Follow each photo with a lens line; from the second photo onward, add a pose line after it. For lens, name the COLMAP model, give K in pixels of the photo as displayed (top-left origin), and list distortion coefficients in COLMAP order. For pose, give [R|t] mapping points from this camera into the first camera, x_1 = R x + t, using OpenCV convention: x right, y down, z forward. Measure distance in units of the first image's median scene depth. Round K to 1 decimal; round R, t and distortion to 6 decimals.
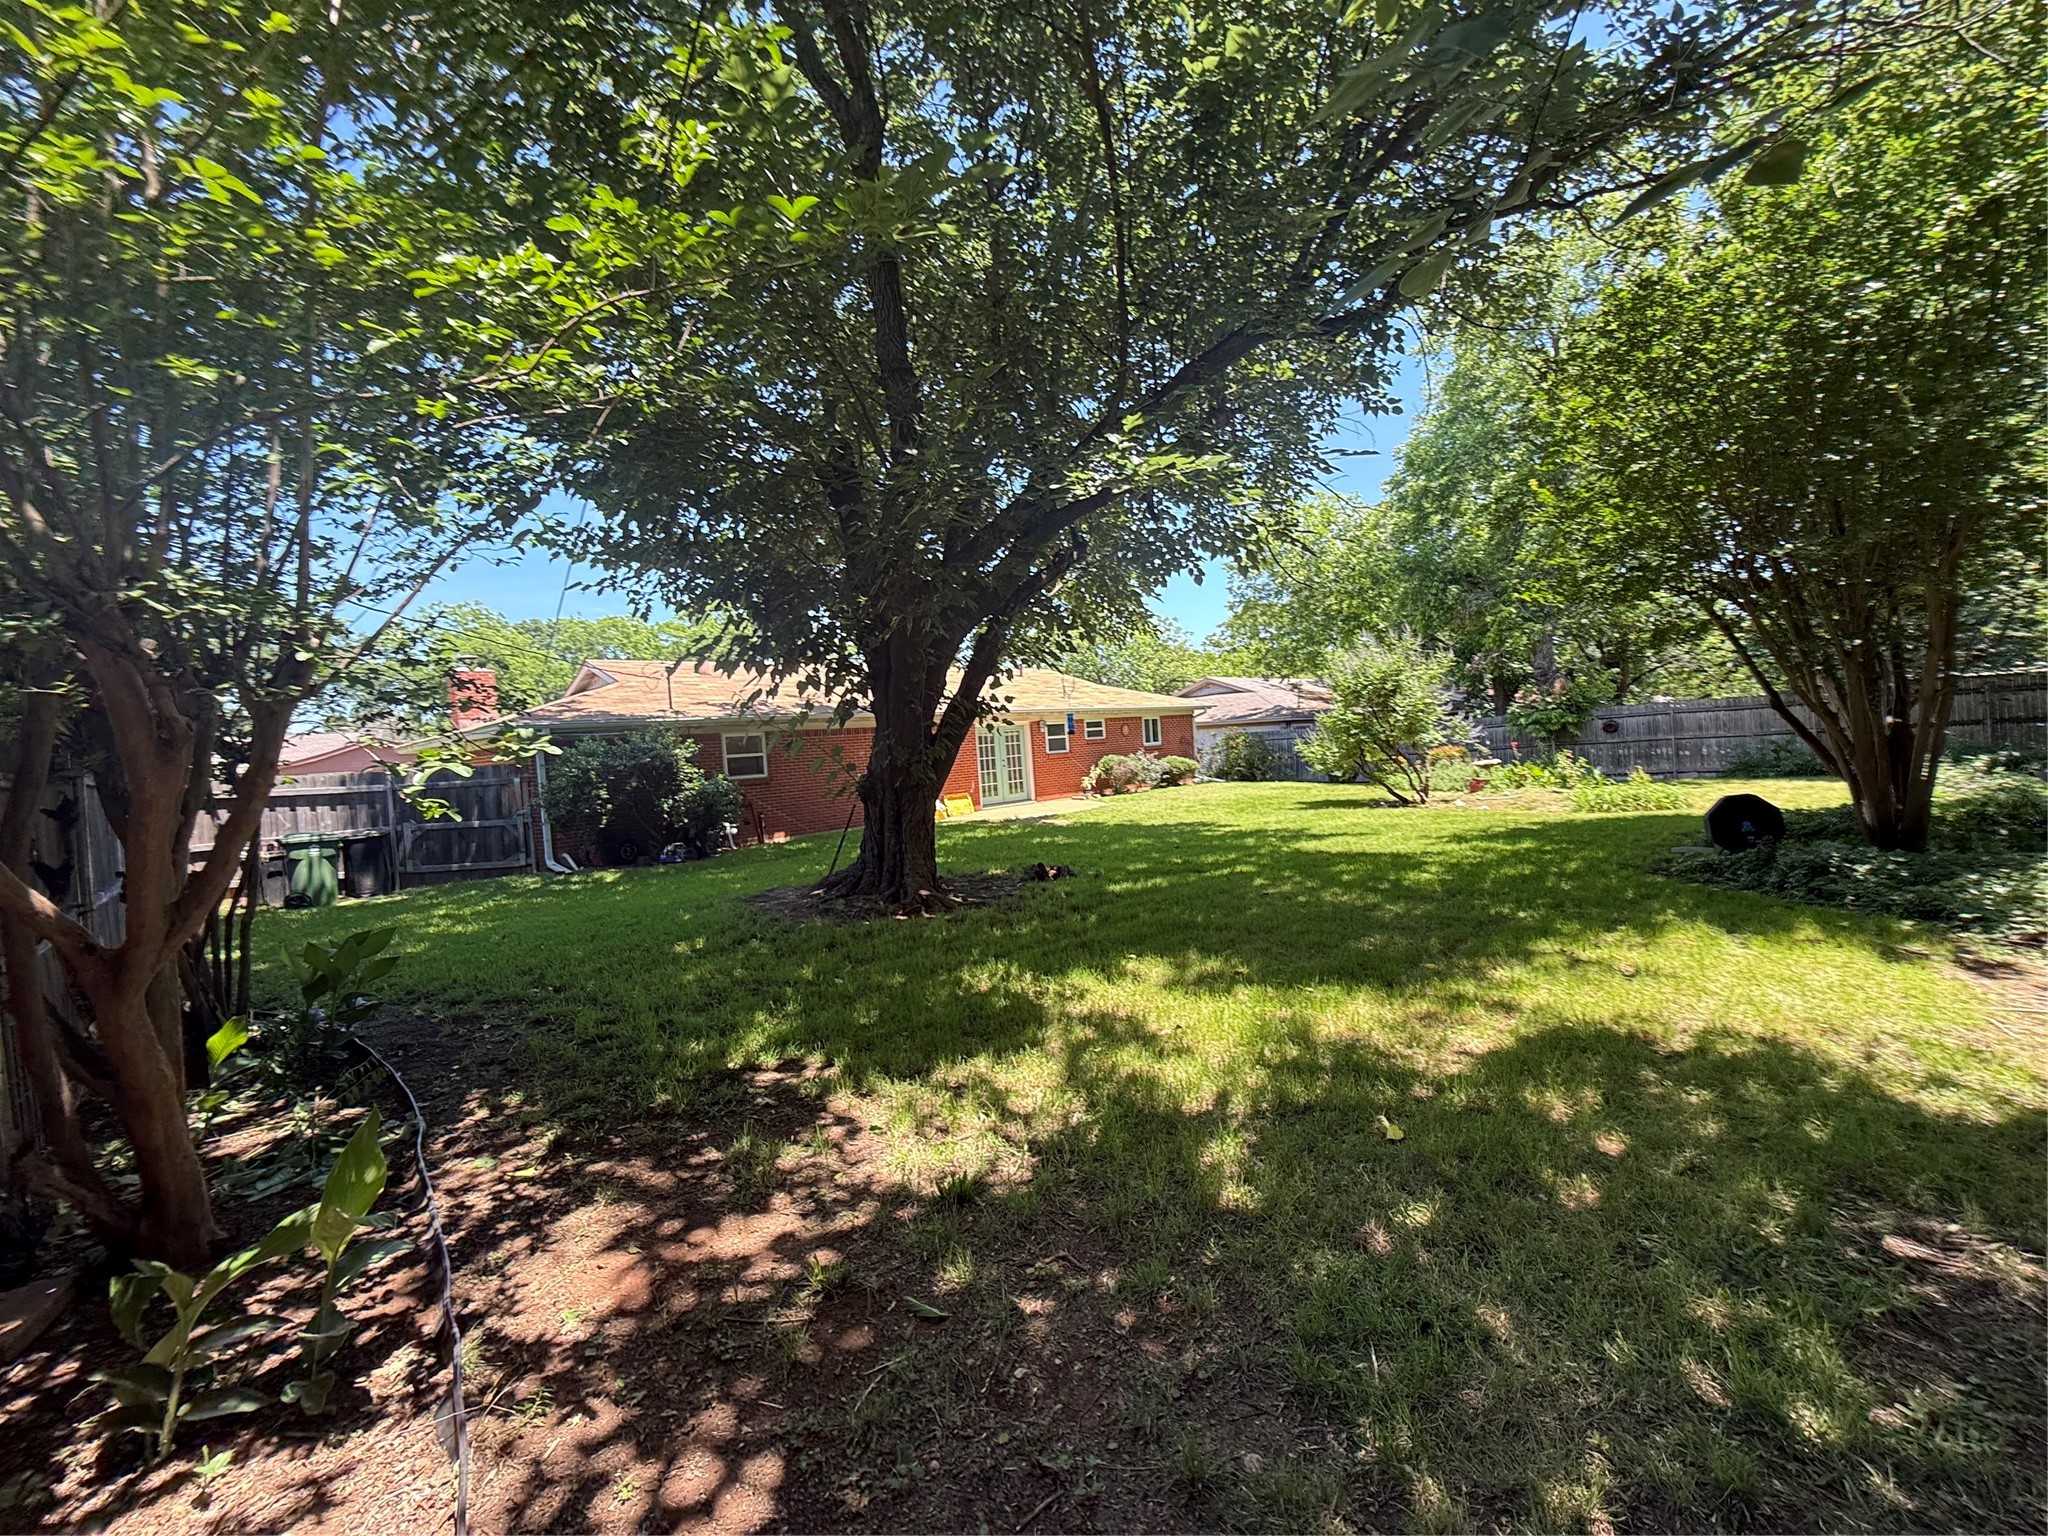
lens RADIAL K [[821.6, 0, 1020.6], [0, 821.6, 765.7], [0, 0, 1]] dist [0.003167, 0.000203]
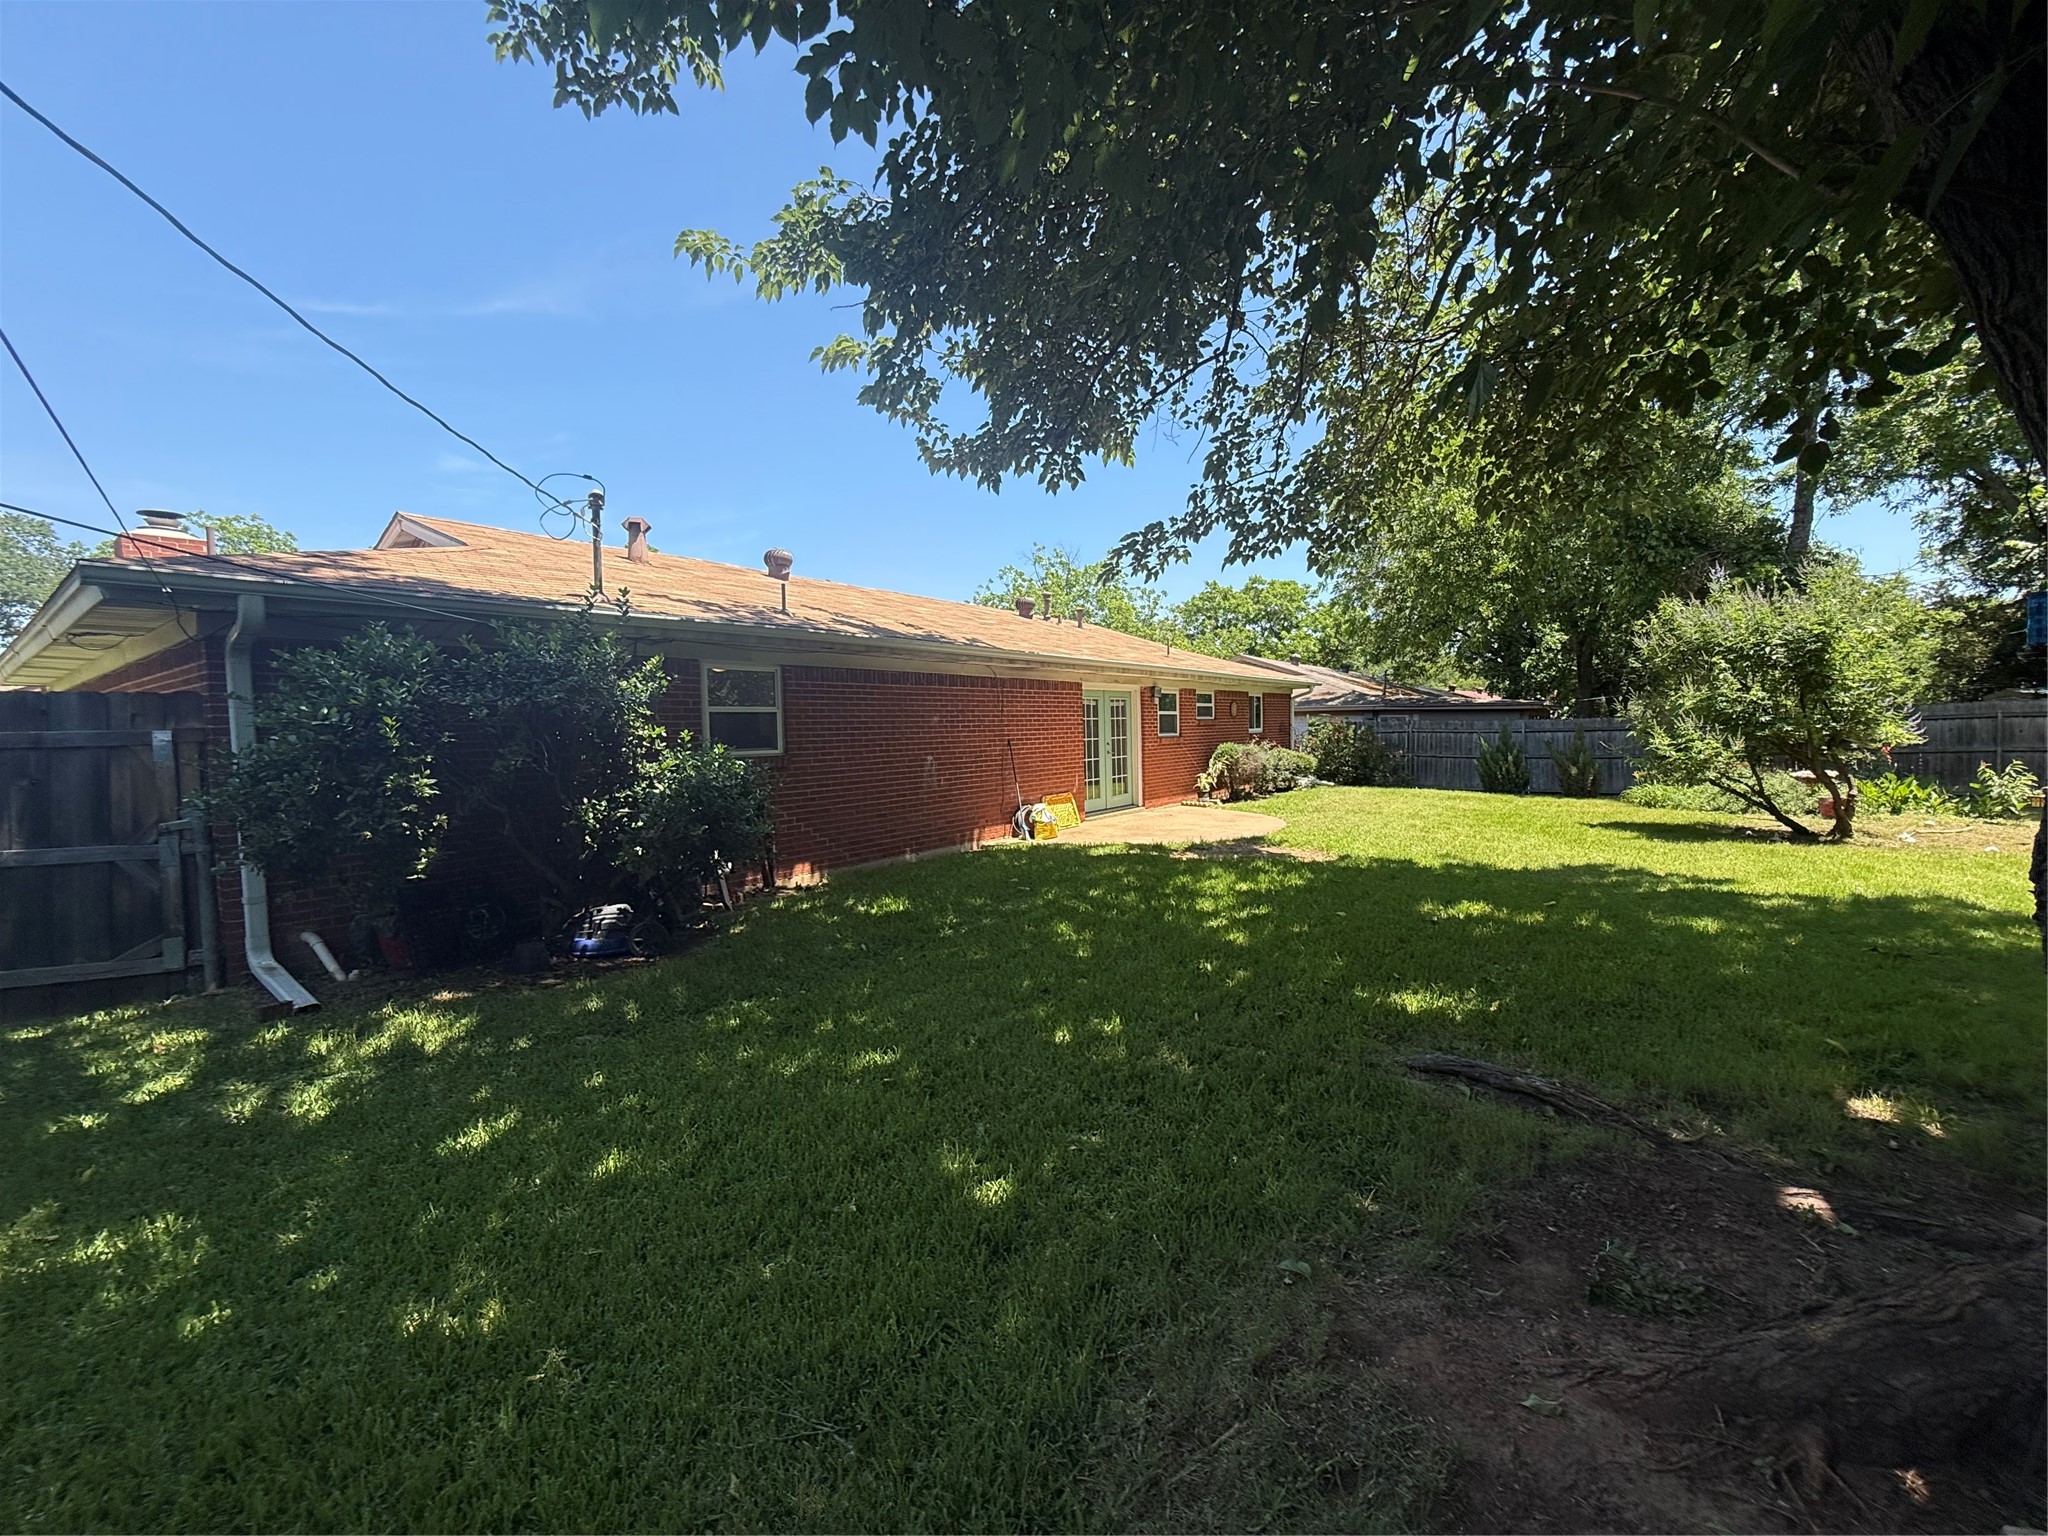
lens RADIAL K [[821.6, 0, 1027.8], [0, 821.6, 769.0], [0, 0, 1]] dist [0.003167, 0.000203]
pose [[0.986077, 0.038781, 0.161706, -0.182252], [-0.041605, 0.999034, 0.014116, 0.006877], [-0.161002, -0.020647, 0.986738, 0.359716]]
